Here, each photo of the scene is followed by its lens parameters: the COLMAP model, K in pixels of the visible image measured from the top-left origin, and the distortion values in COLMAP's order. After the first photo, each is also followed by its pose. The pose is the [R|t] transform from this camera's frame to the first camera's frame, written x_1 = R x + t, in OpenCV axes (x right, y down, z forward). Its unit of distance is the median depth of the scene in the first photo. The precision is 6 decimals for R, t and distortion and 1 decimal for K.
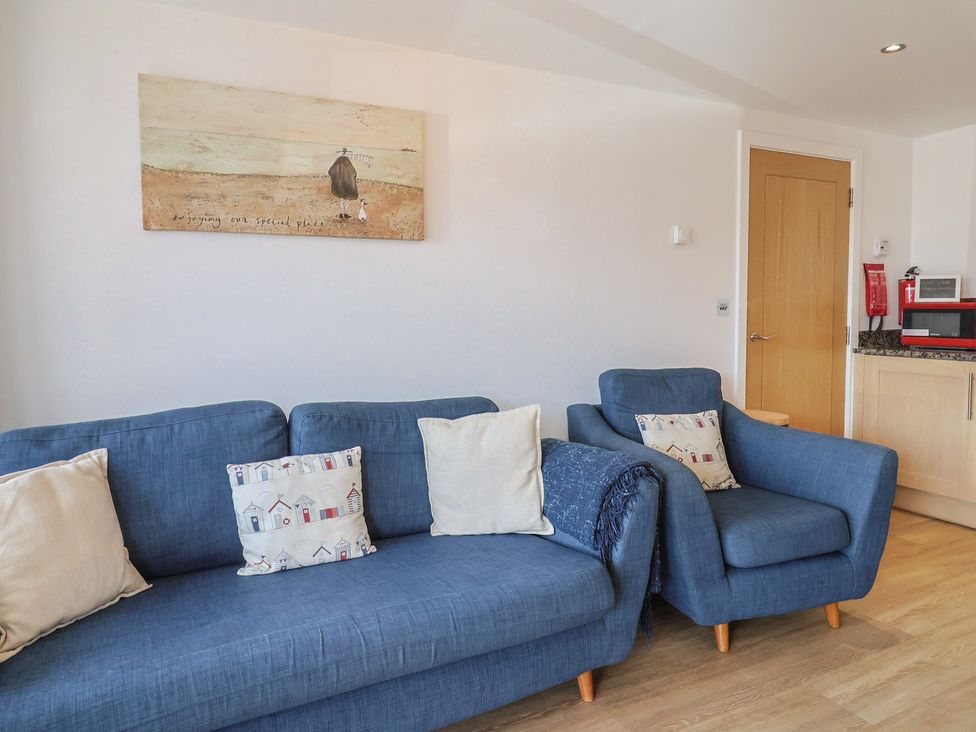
lens RADIAL K [[631.0, 0, 452.2], [0, 631.0, 337.2], [0, 0, 1]] dist [-0.004148, -0.002131]
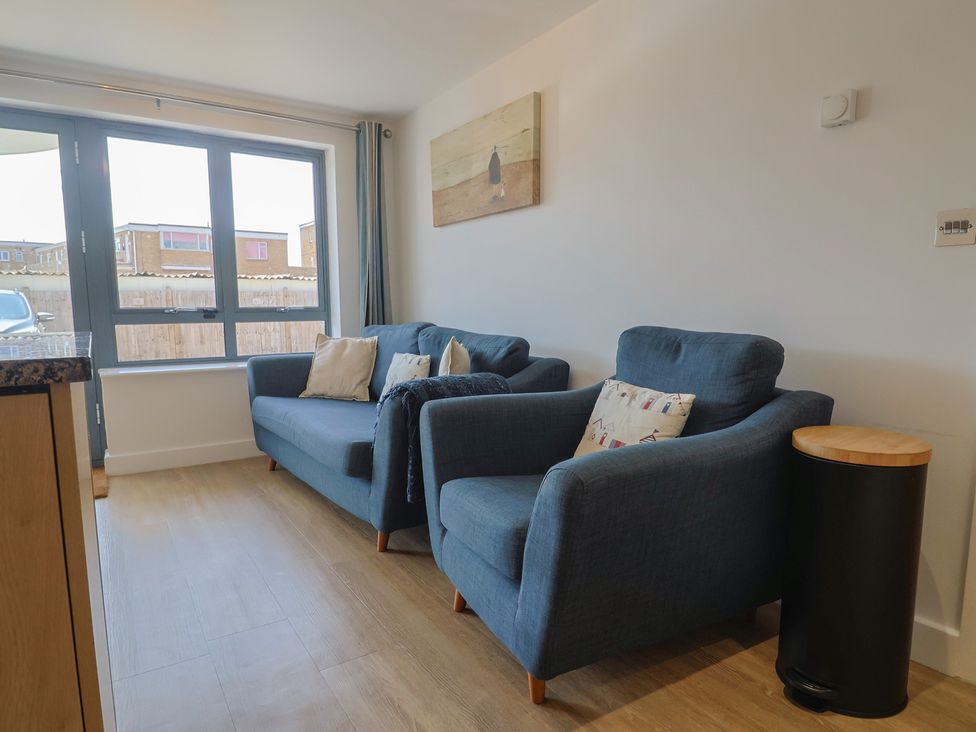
lens RADIAL K [[568.6, 0, 488.0], [0, 568.6, 366.0], [0, 0, 1]] dist [-0.003690, -0.002277]
pose [[0.178709, 0.119958, -0.976562, 1.204770], [-0.042147, 0.992562, 0.114211, 0.034684], [0.982999, 0.020748, 0.182436, 0.864931]]
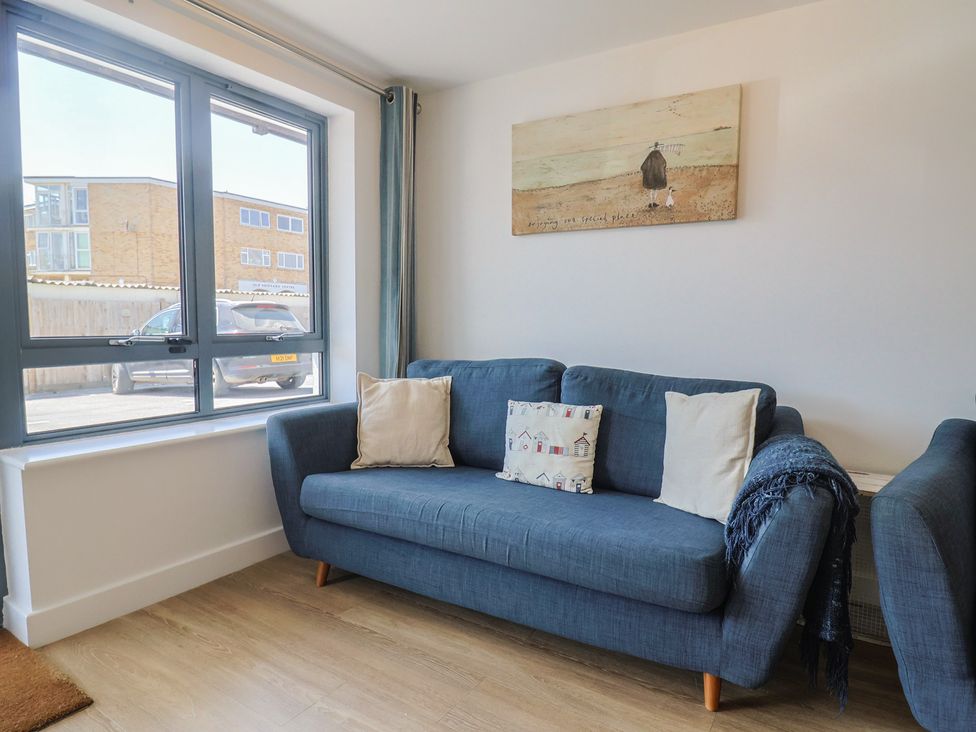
lens RADIAL K [[568.6, 0, 488.0], [0, 568.6, 366.0], [0, 0, 1]] dist [-0.003690, -0.002277]
pose [[0.554601, 0.087953, -0.827455, 0.579559], [-0.057616, 0.996071, 0.067259, 0.041984], [0.830120, 0.010373, 0.557489, 0.236793]]
